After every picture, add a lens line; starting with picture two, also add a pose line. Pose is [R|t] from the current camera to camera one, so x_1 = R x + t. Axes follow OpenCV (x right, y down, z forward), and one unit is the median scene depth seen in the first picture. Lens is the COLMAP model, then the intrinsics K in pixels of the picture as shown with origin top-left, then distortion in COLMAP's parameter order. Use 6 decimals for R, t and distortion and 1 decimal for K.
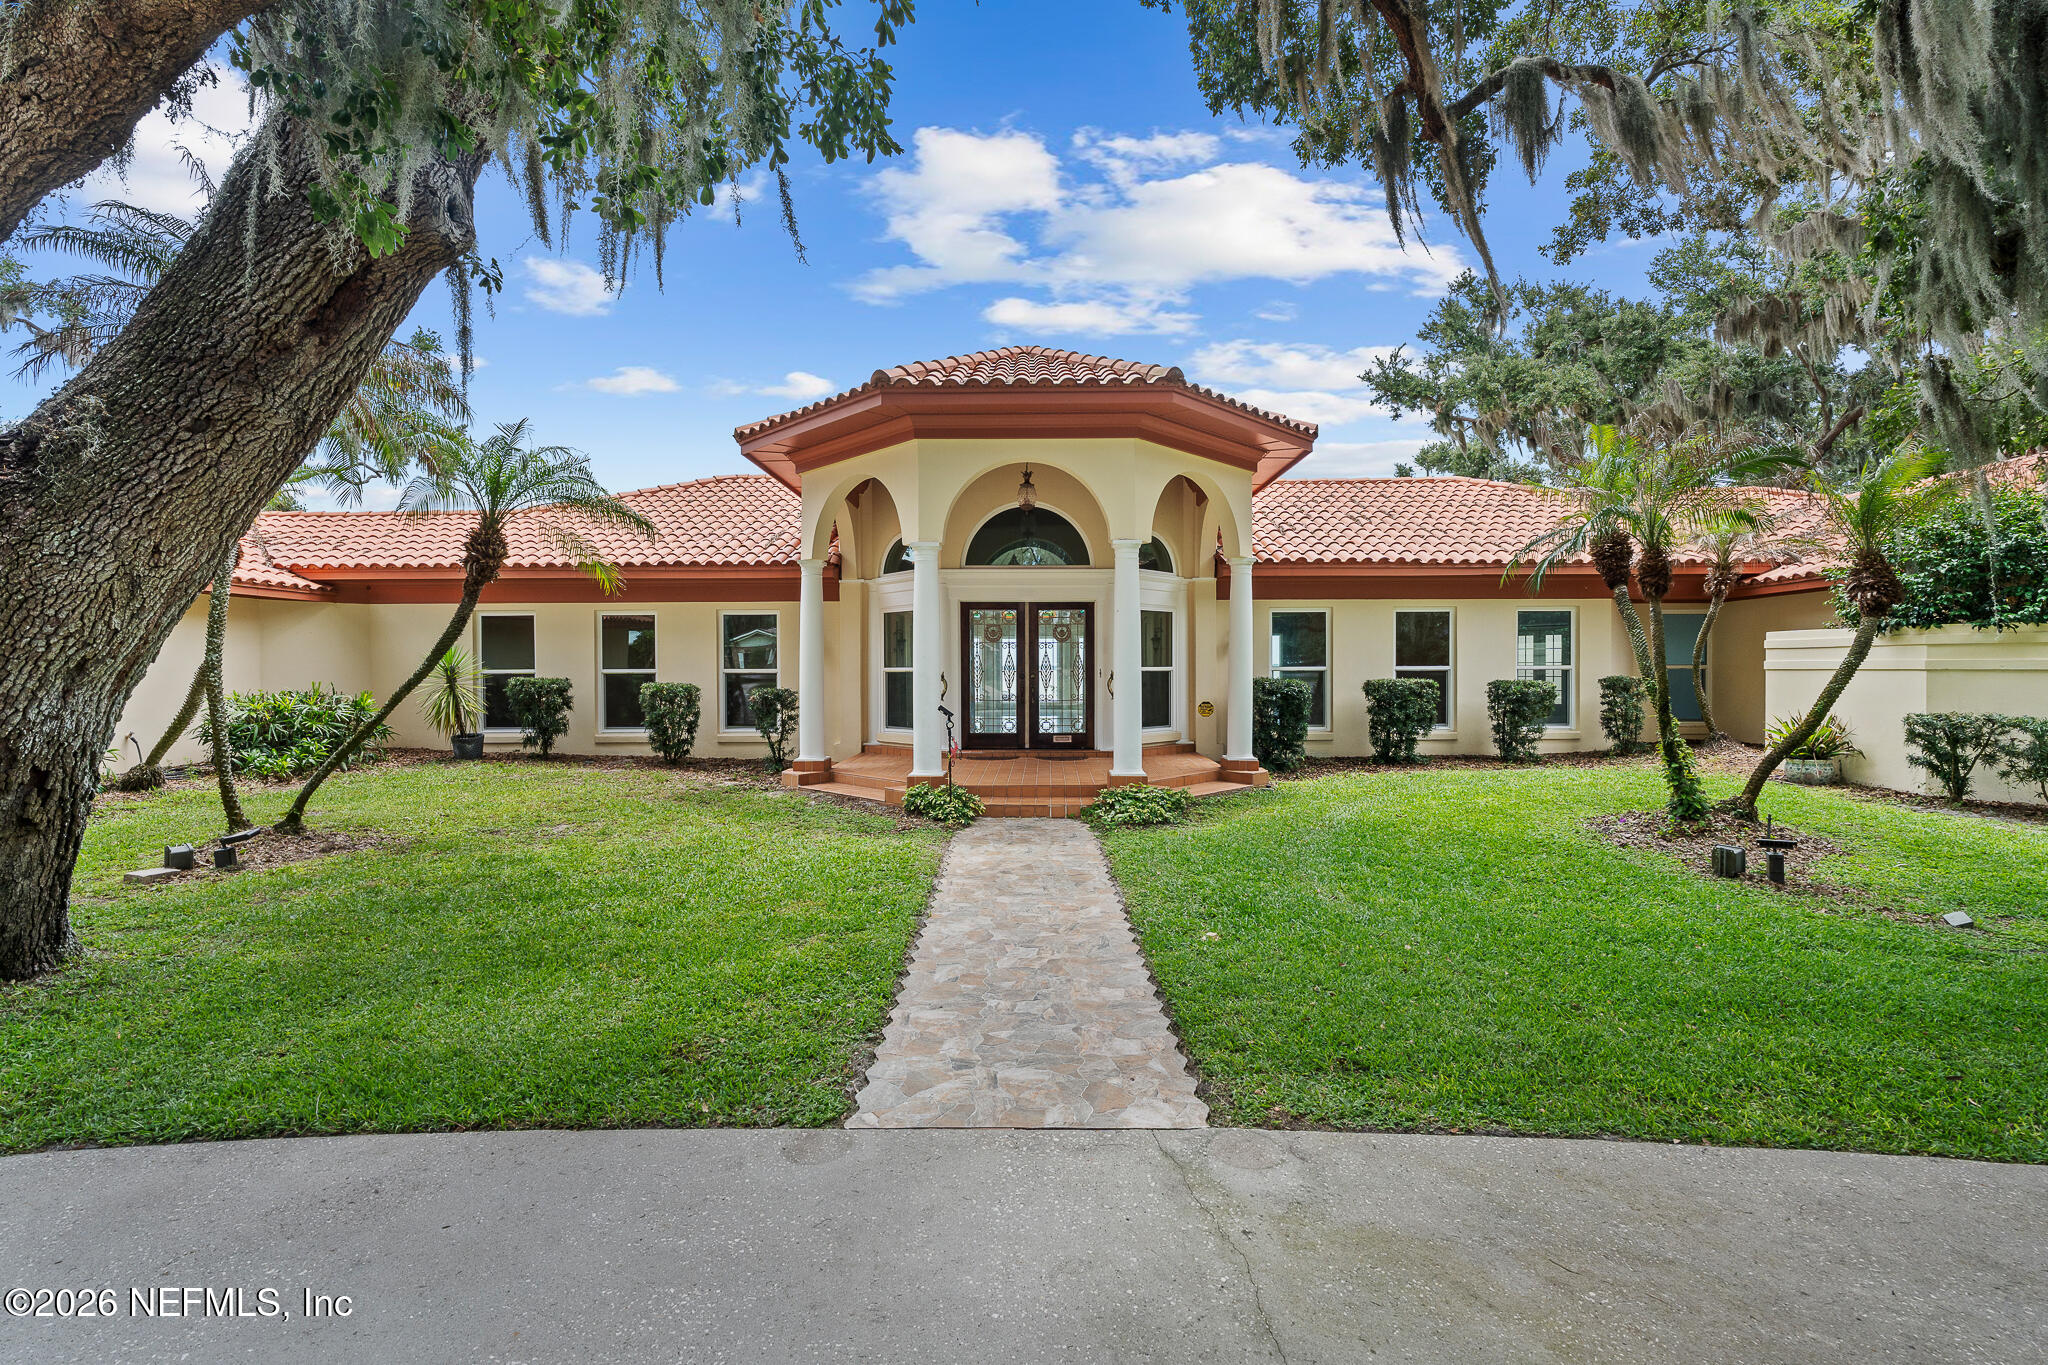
lens RADIAL K [[918.6, 0, 1023.6], [0, 918.6, 676.0], [0, 0, 1]] dist [-0.002264, -0.000078]
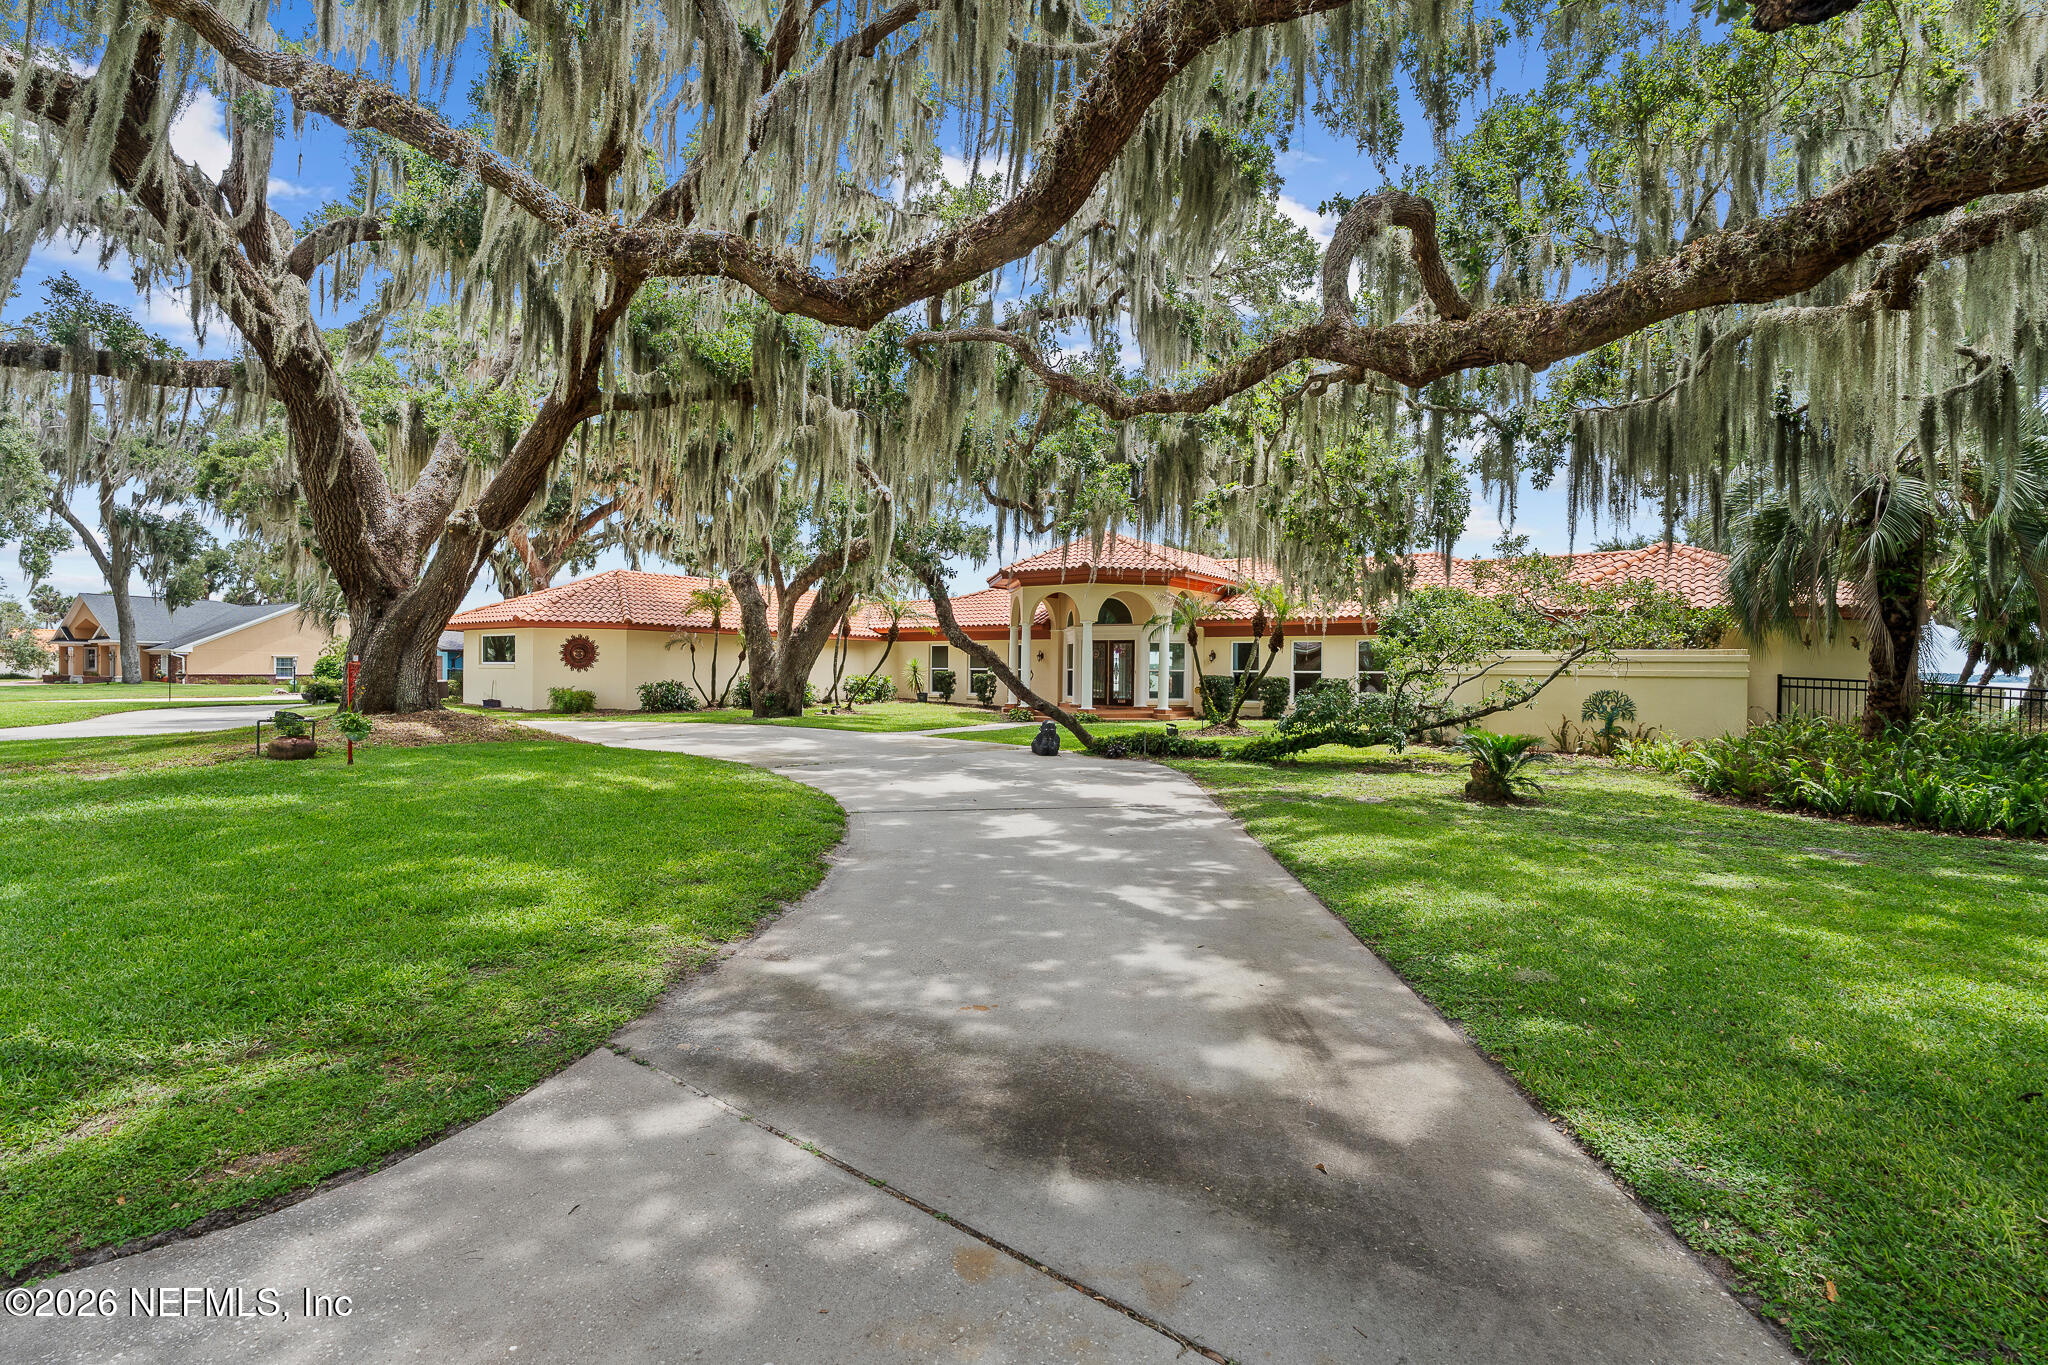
lens RADIAL K [[918.6, 0, 1020.4], [0, 918.6, 677.9], [0, 0, 1]] dist [-0.002264, -0.000078]
pose [[0.837648, 0.017457, -0.545931, 1.066968], [-0.017548, 0.999833, 0.005045, 0.005682], [0.545928, 0.005354, 0.837815, -1.037945]]
